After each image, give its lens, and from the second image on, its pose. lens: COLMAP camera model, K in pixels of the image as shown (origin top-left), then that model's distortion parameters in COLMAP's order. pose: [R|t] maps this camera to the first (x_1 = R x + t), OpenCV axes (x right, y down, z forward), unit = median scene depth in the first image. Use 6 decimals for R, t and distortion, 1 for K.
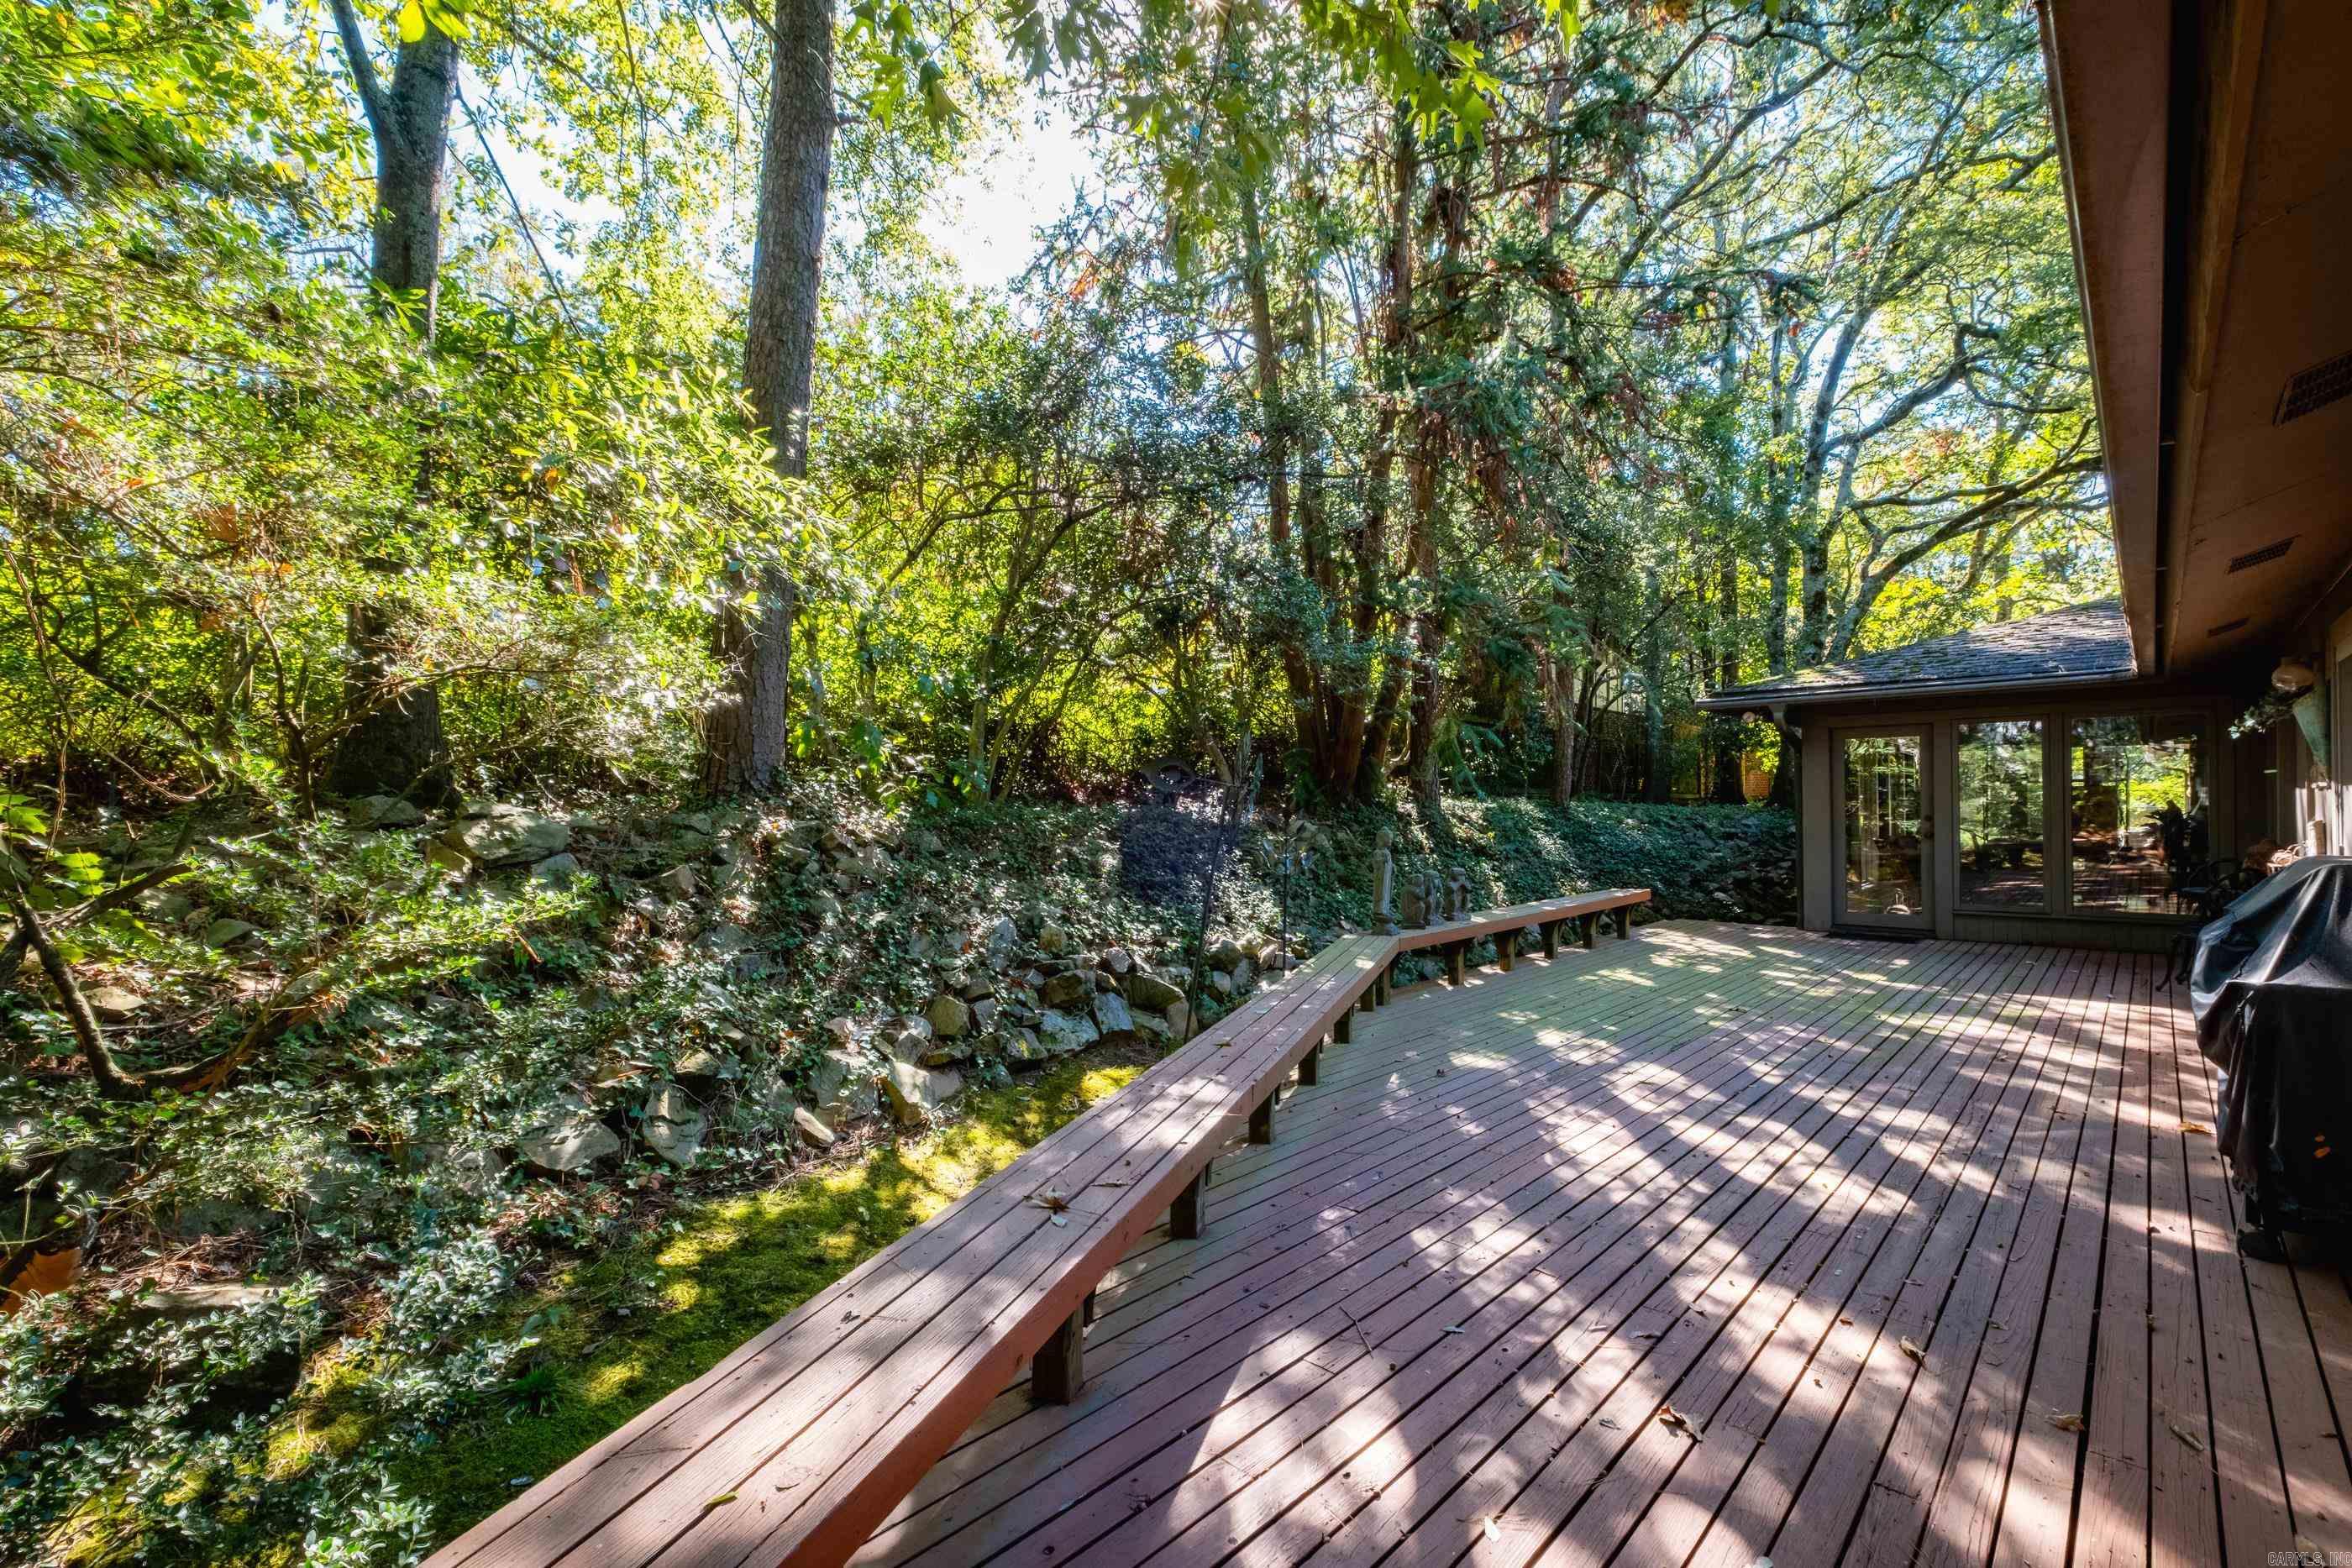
lens RADIAL K [[989.5, 0, 1179.7], [0, 989.5, 799.4], [0, 0, 1]] dist [-0.002121, -0.000430]
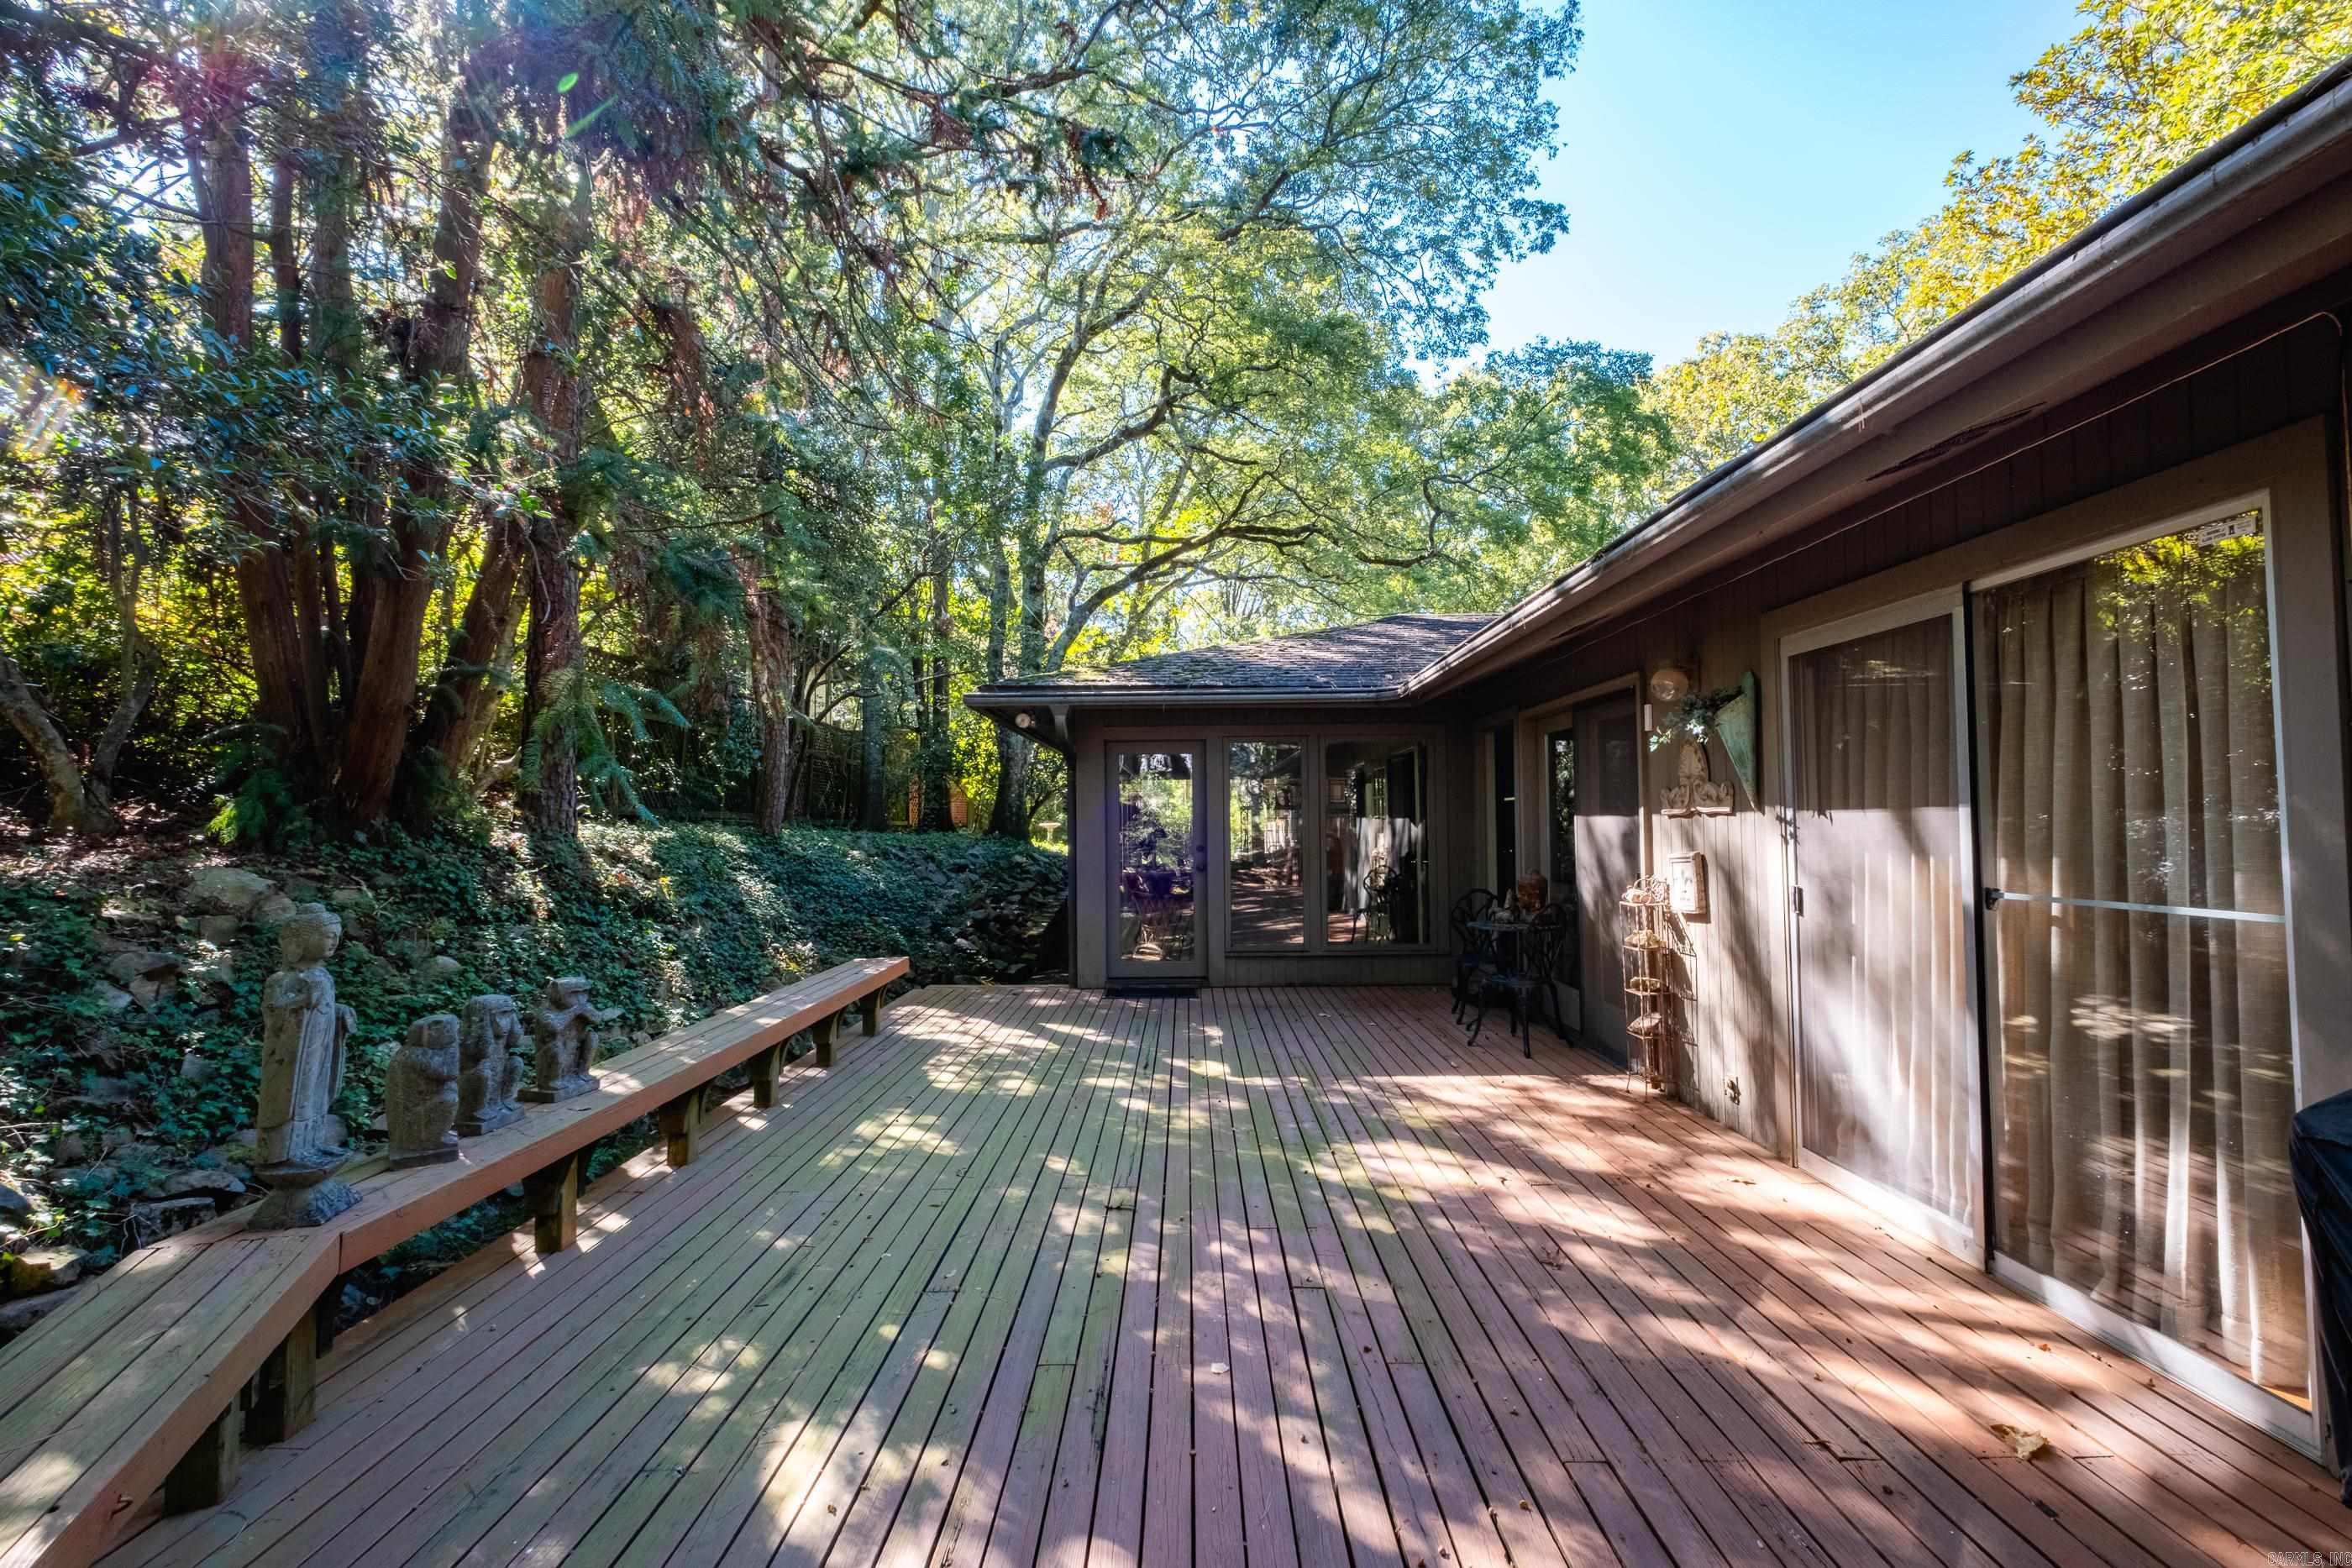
lens RADIAL K [[989.5, 0, 1179.7], [0, 989.5, 799.4], [0, 0, 1]] dist [-0.002121, -0.000430]
pose [[0.716127, 0.020497, 0.697668, 0.111916], [-0.000913, 0.999595, -0.028431, 0.000889], [-0.697969, 0.019723, 0.715856, 0.326891]]
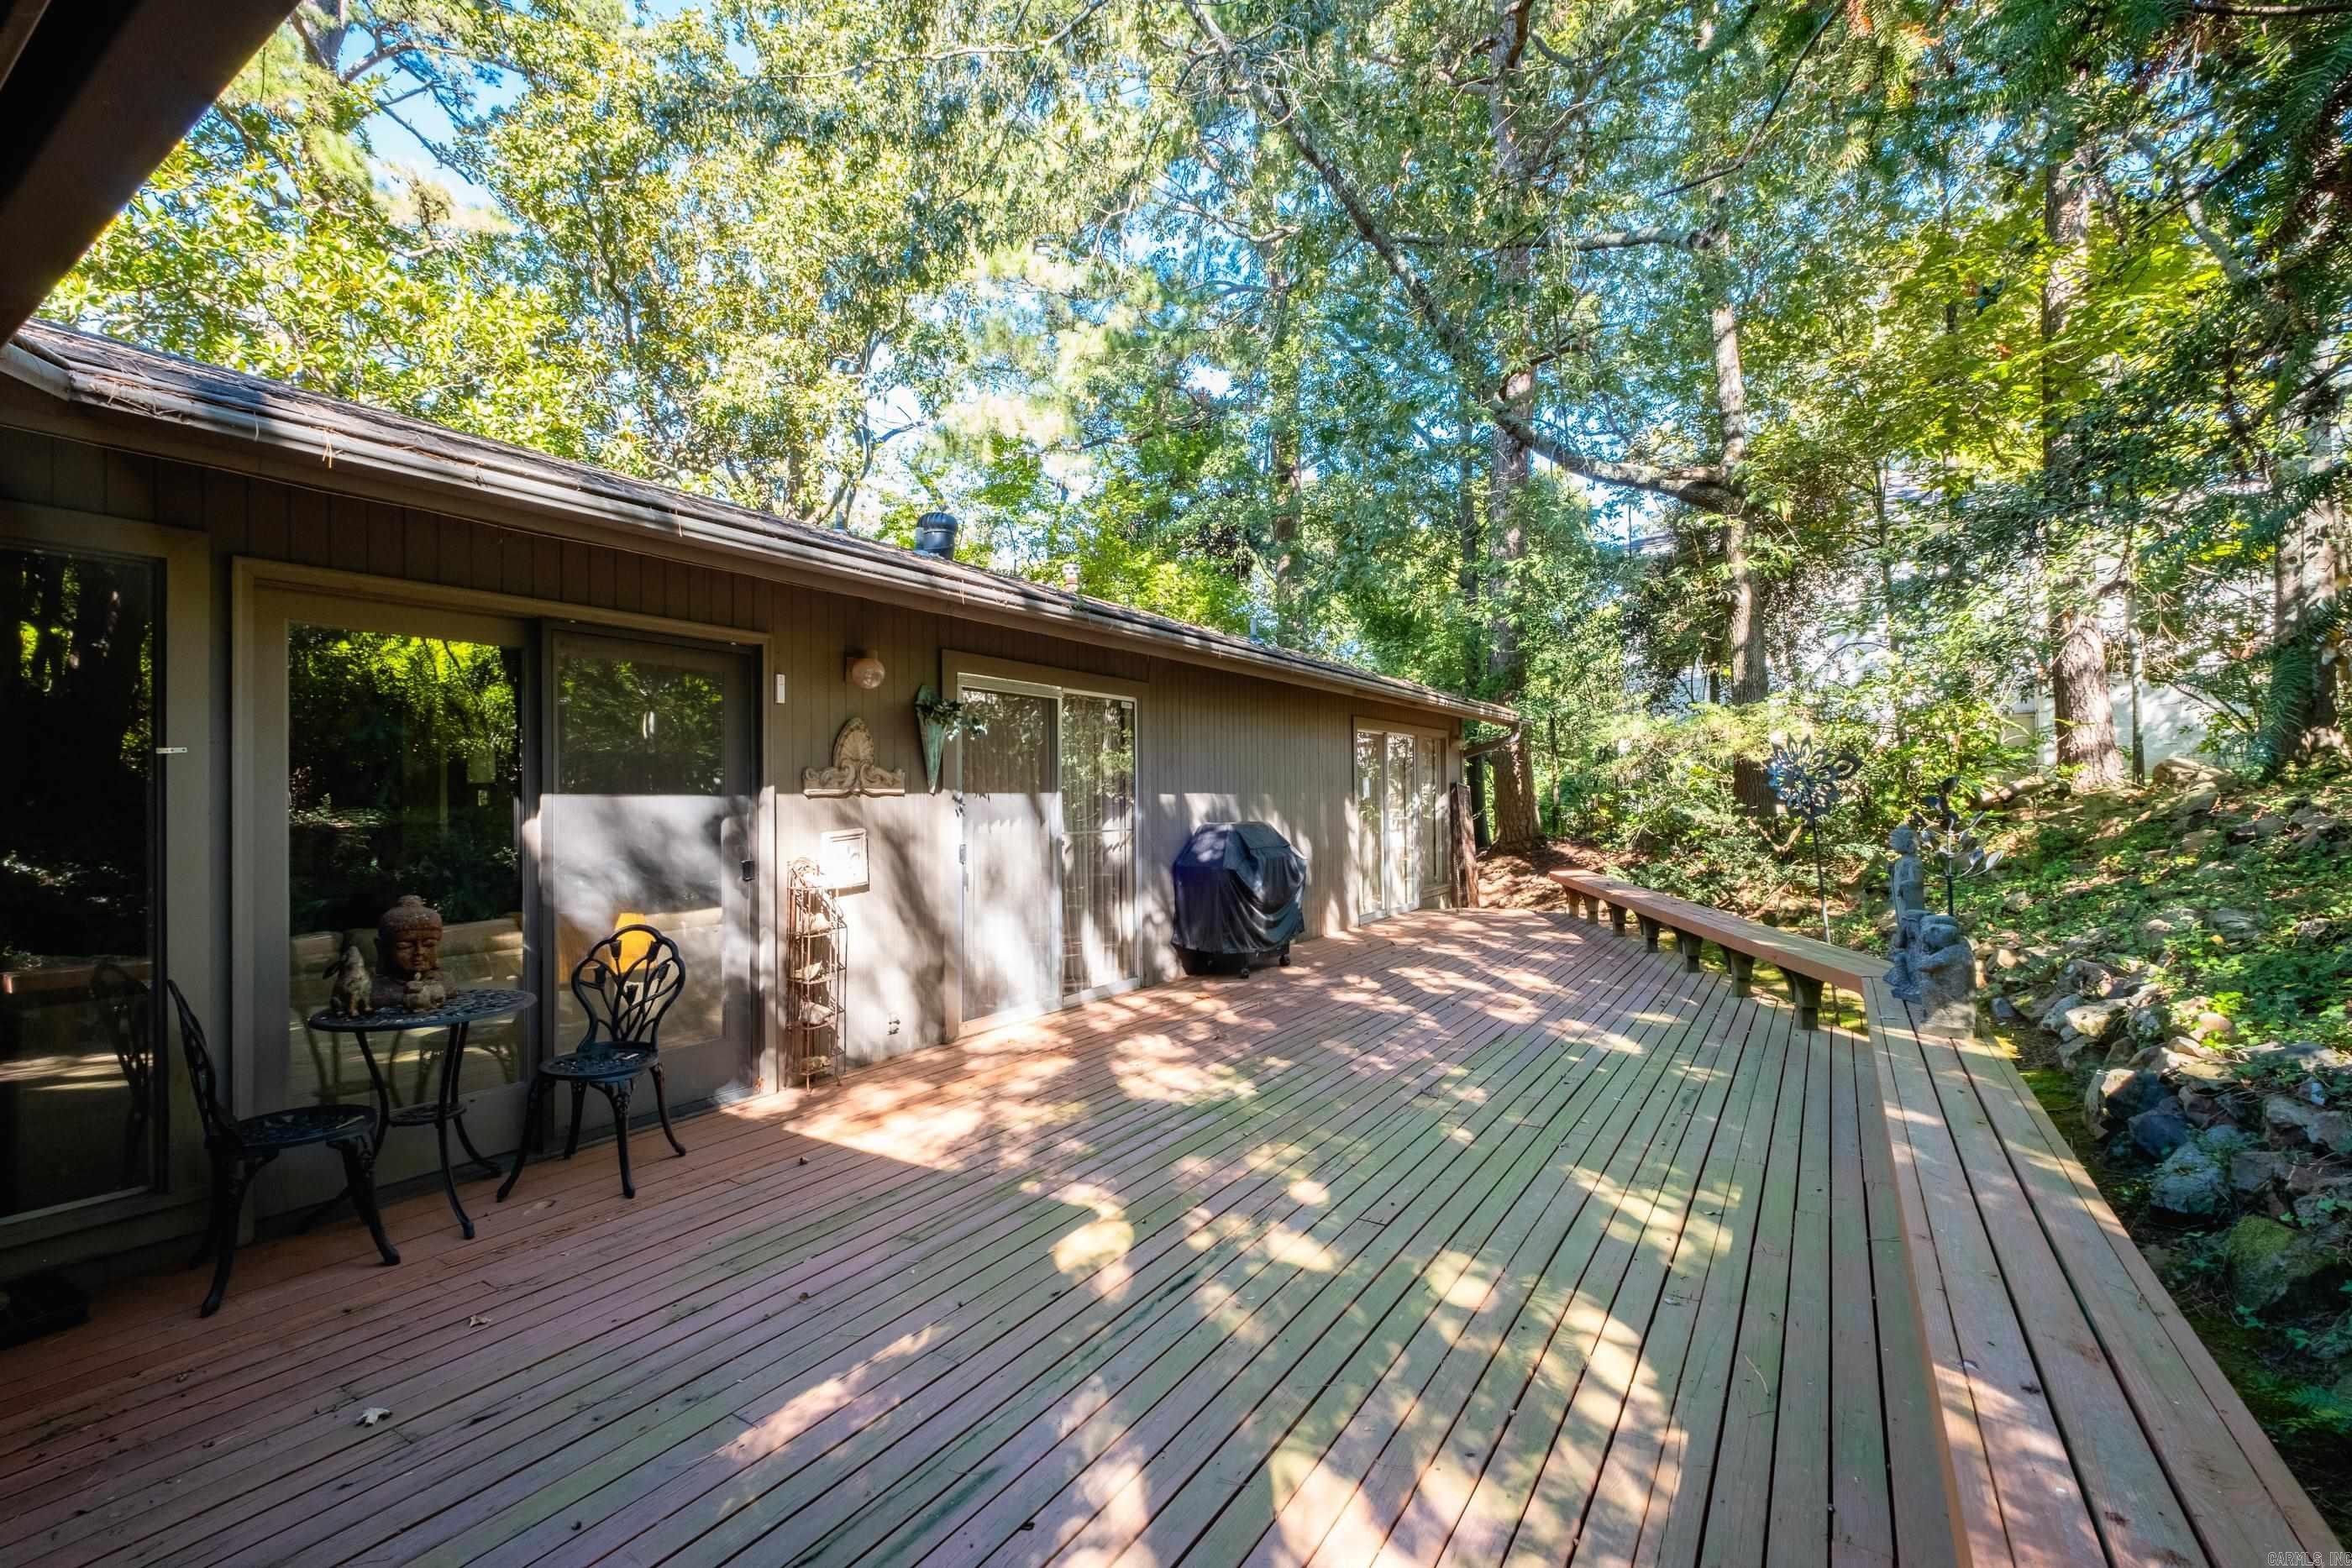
lens RADIAL K [[1003.9, 0, 1185.2], [0, 1003.9, 795.3], [0, 0, 1]] dist [0.000072, -0.000045]
pose [[-0.977739, 0.018502, -0.209006, 0.496247], [0.020265, 0.999775, -0.006301, 0.001530], [0.208843, -0.010397, -0.977894, 0.938147]]
